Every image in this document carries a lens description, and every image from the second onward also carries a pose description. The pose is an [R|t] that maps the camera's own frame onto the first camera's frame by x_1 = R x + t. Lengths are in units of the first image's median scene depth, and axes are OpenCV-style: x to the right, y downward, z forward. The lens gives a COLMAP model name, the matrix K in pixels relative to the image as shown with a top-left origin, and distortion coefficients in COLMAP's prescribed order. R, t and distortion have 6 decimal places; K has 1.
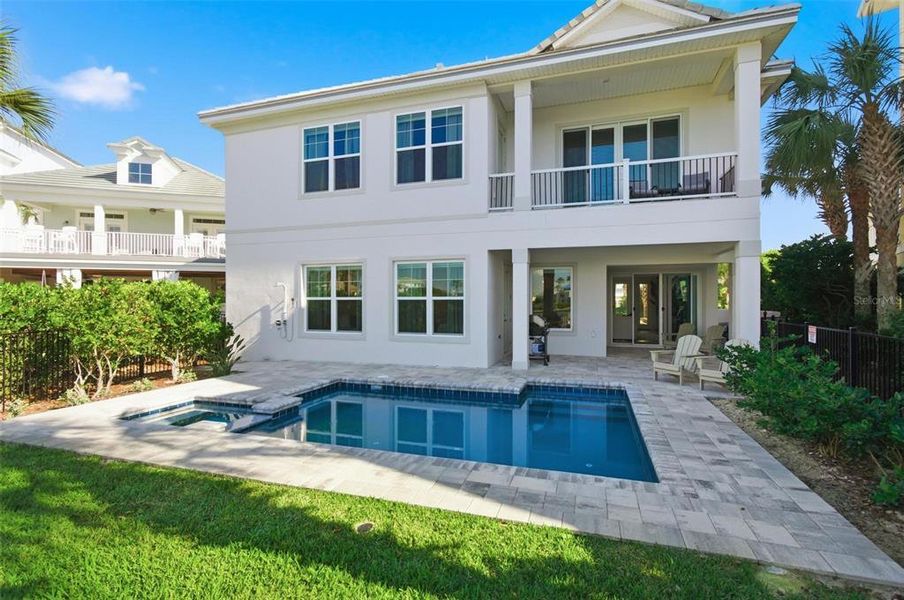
lens RADIAL K [[431.0, 0, 448.4], [0, 431.0, 299.8], [0, 0, 1]] dist [0.002853, 0.003405]
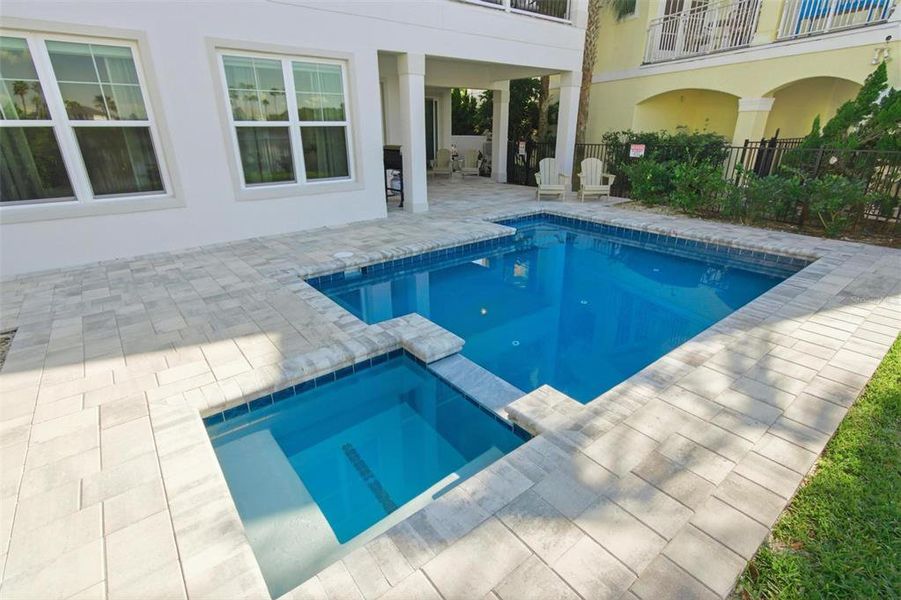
lens RADIAL K [[429.6, 0, 449.0], [0, 429.6, 295.3], [0, 0, 1]] dist [0.002853, 0.003405]
pose [[0.553653, -0.308171, 0.773627, -0.493787], [0.004296, 0.930050, 0.367407, 0.000277], [-0.832737, -0.200093, 0.516249, 0.449991]]
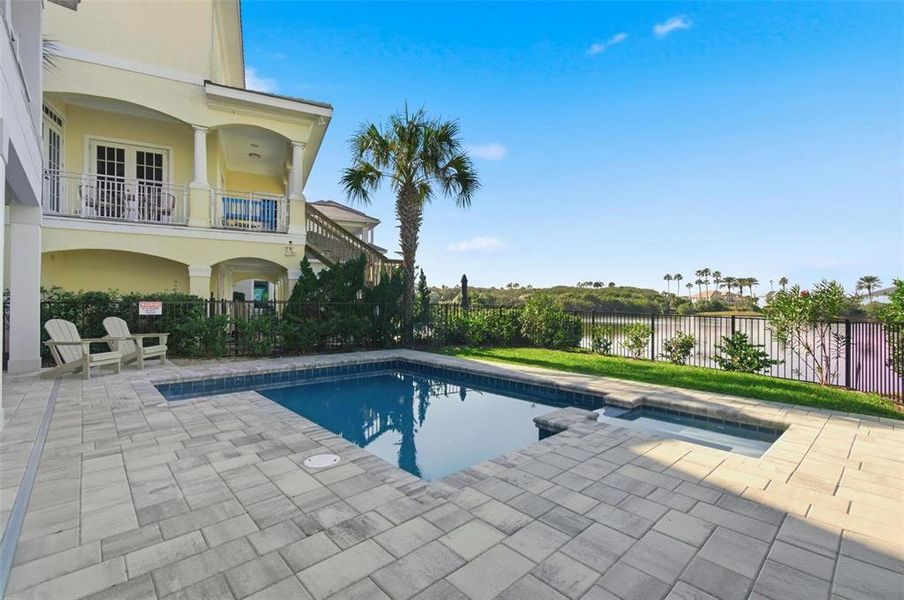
lens RADIAL K [[396.8, 0, 461.1], [0, 396.8, 305.1], [0, 0, 1]] dist [0.000300, 0.003136]
pose [[-0.872491, -0.010139, 0.488526, -0.357754], [-0.010229, 0.999945, 0.002485, 0.038235], [-0.488524, -0.002829, -0.872546, 1.032008]]
